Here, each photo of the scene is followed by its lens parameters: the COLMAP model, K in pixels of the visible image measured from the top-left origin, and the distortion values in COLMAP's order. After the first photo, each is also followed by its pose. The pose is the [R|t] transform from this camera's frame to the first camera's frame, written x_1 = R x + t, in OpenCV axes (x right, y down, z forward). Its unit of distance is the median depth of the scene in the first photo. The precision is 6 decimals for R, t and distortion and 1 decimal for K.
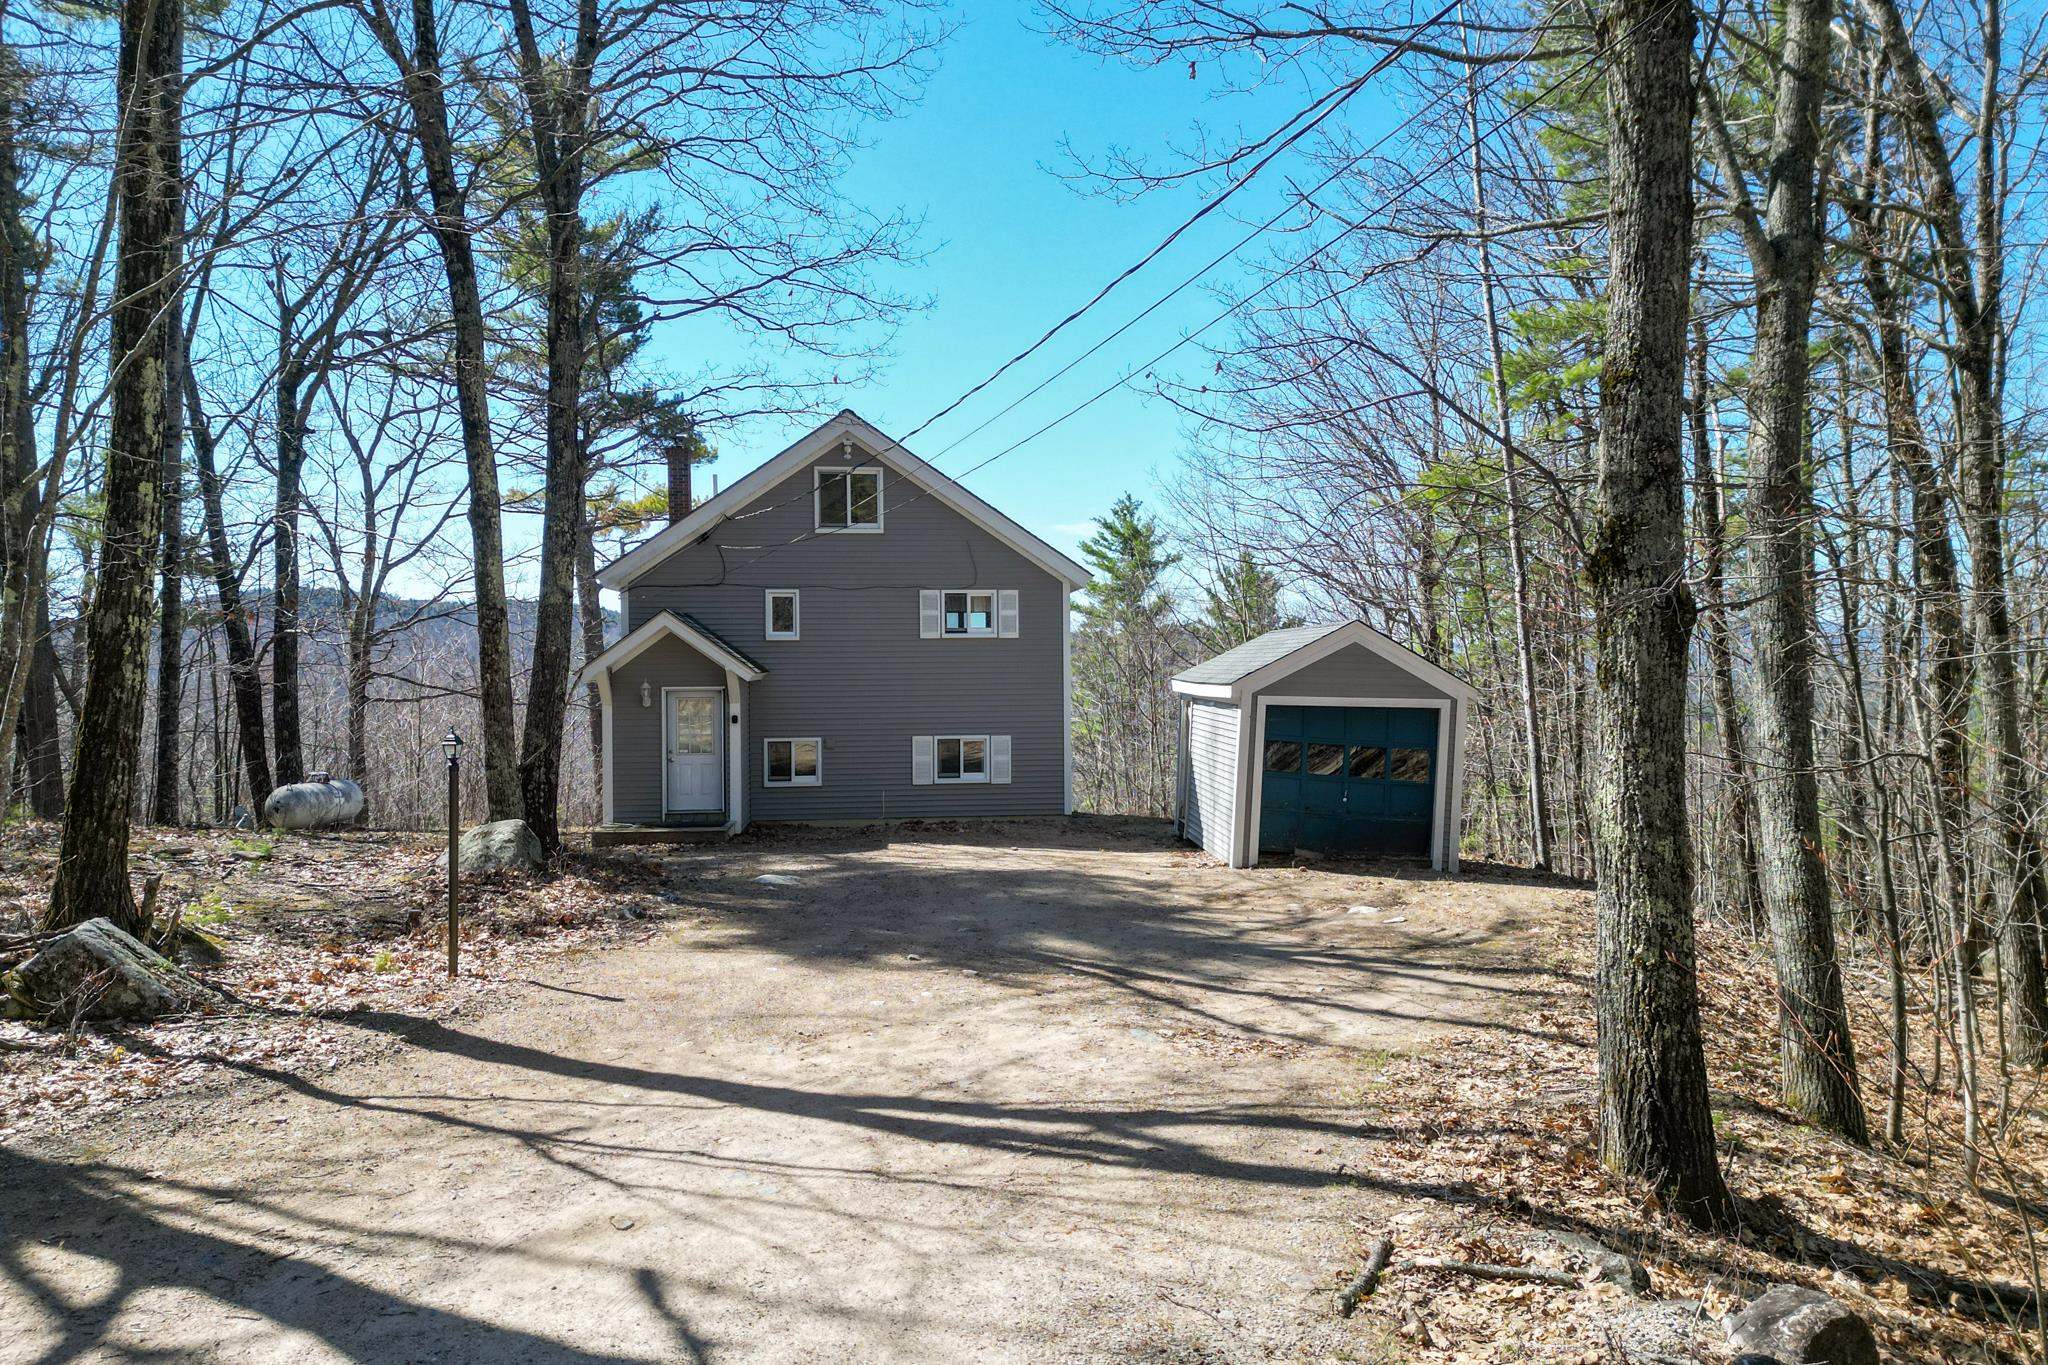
lens RADIAL K [[1428.4, 0, 1015.2], [0, 1428.4, 678.7], [0, 0, 1]] dist [0.114690, -0.110350]
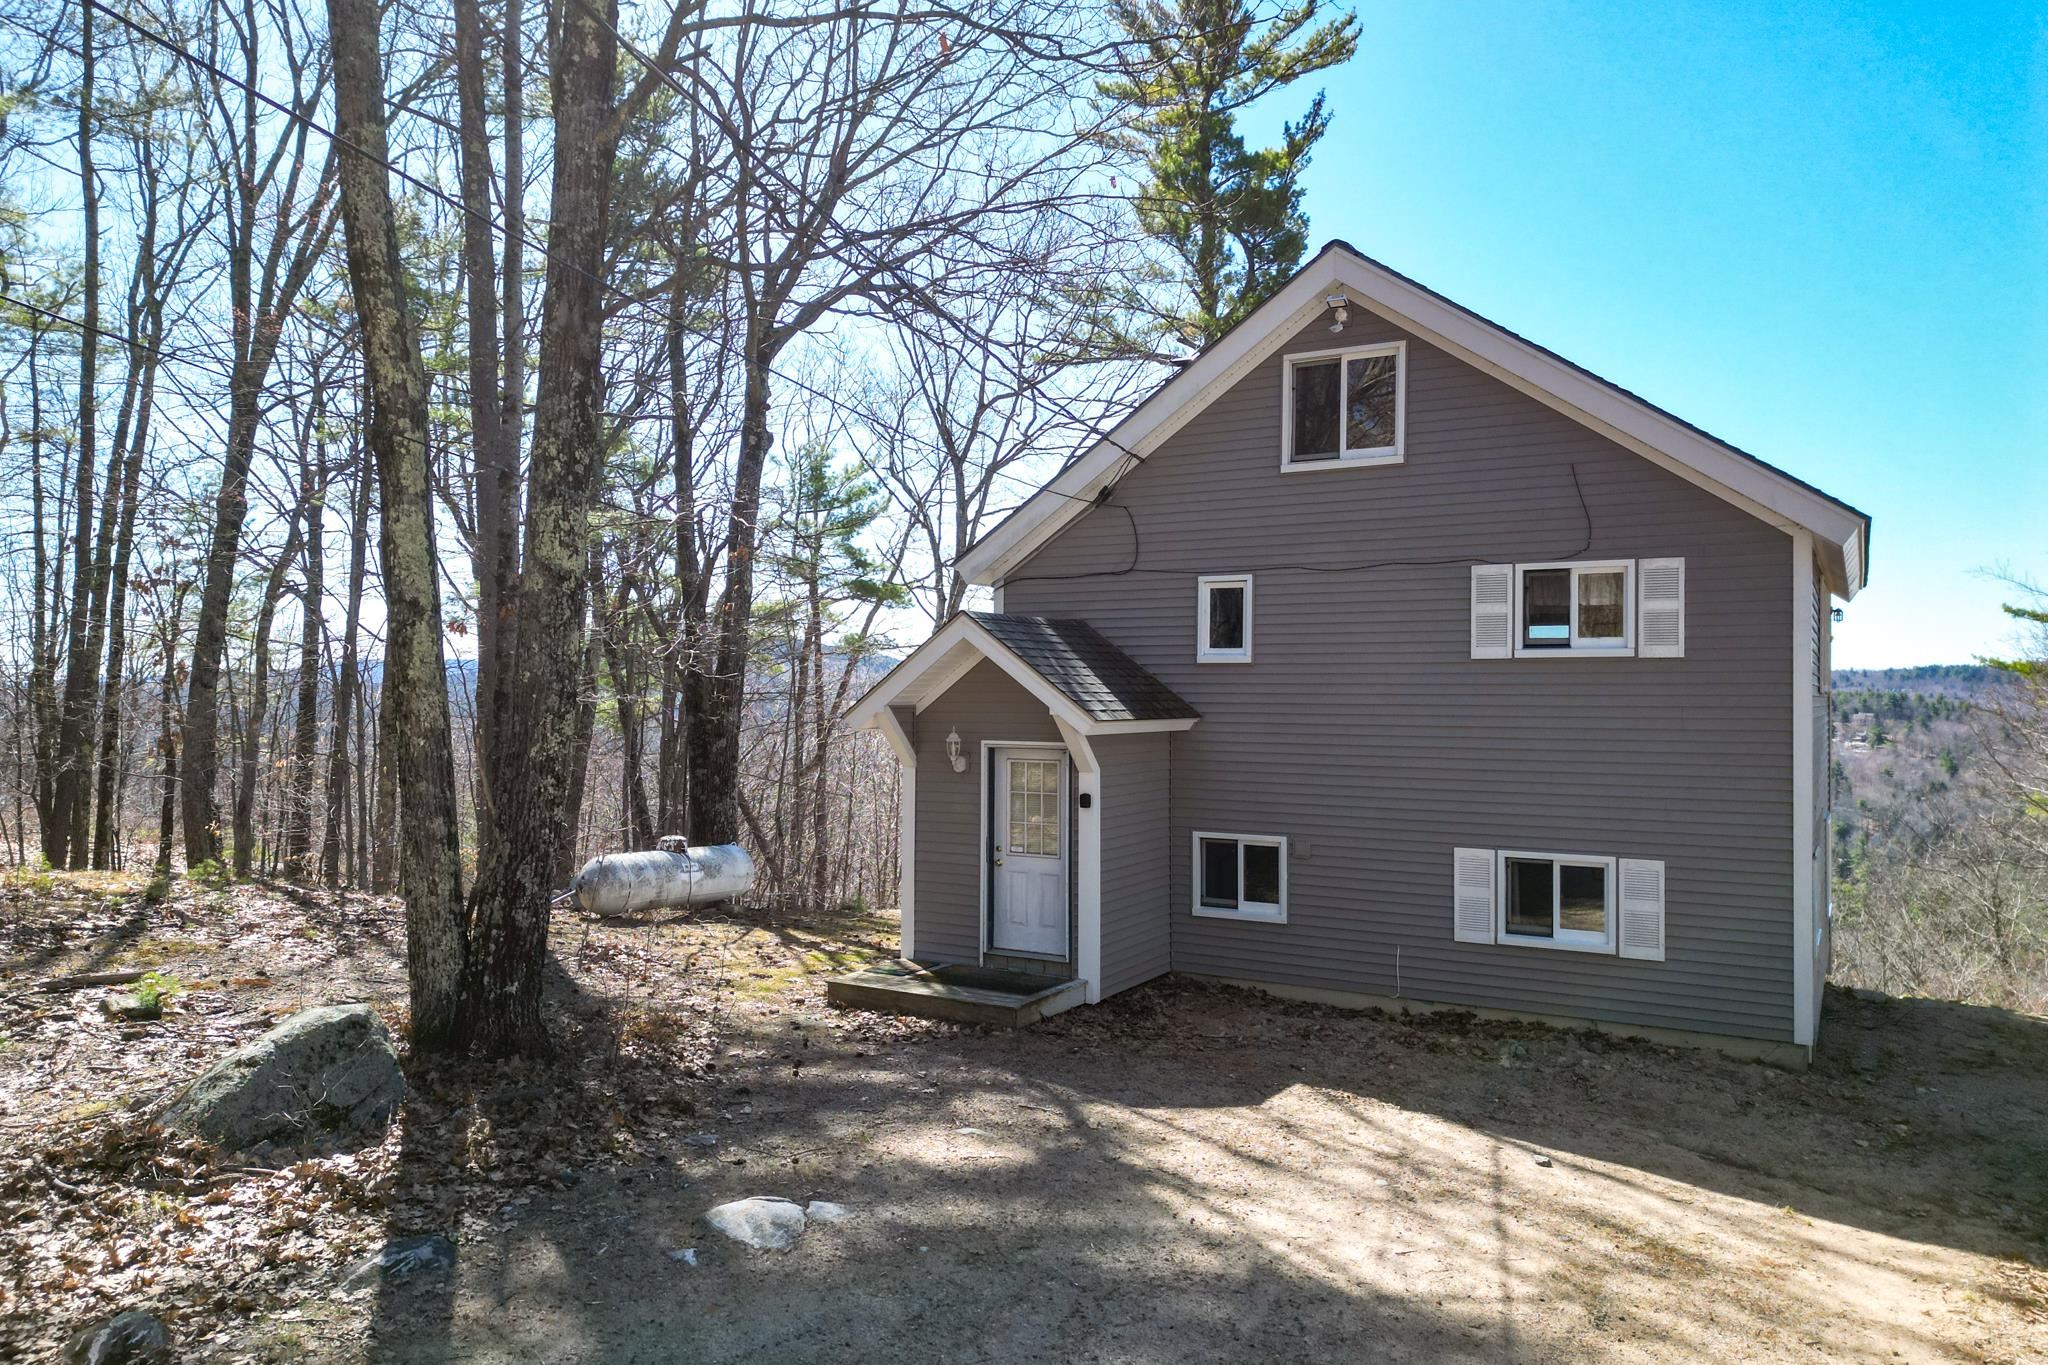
lens RADIAL K [[1428.4, 0, 1015.2], [0, 1428.4, 678.7], [0, 0, 1]] dist [0.114690, -0.110350]
pose [[0.817163, 0.005495, -0.576380, 0.101341], [-0.017241, 0.999740, -0.014913, -0.010578], [0.576149, 0.022124, 0.817045, 0.480422]]
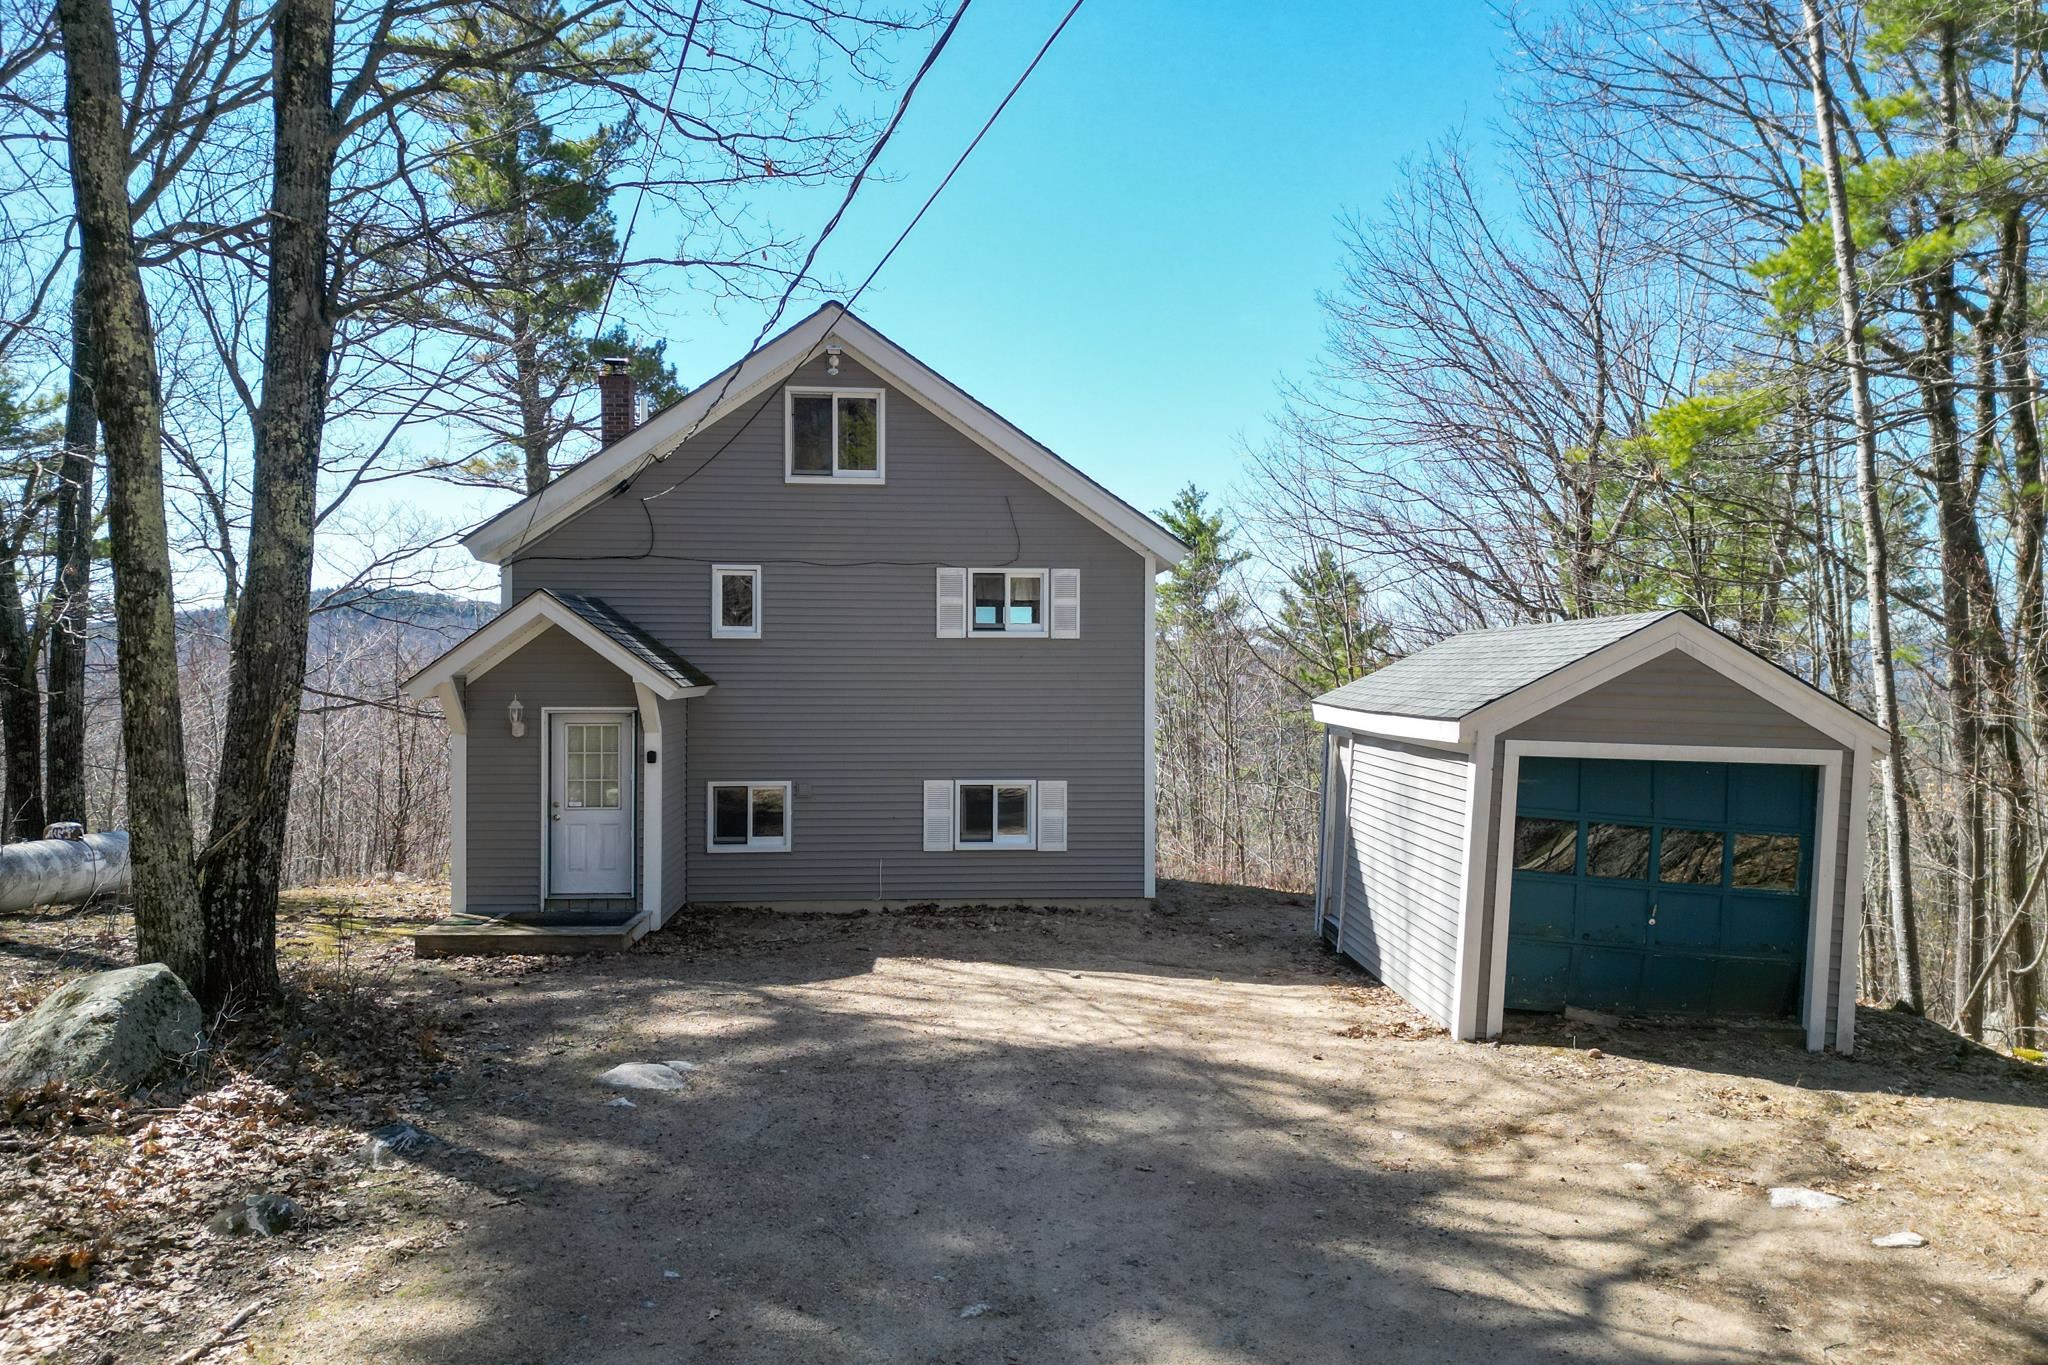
lens RADIAL K [[1428.4, 0, 1015.2], [0, 1428.4, 678.7], [0, 0, 1]] dist [0.114690, -0.110350]
pose [[0.999433, 0.010390, -0.032026, -0.006582], [-0.010529, 0.999936, -0.004198, -0.006315], [0.031981, 0.004532, 0.999478, 0.317439]]
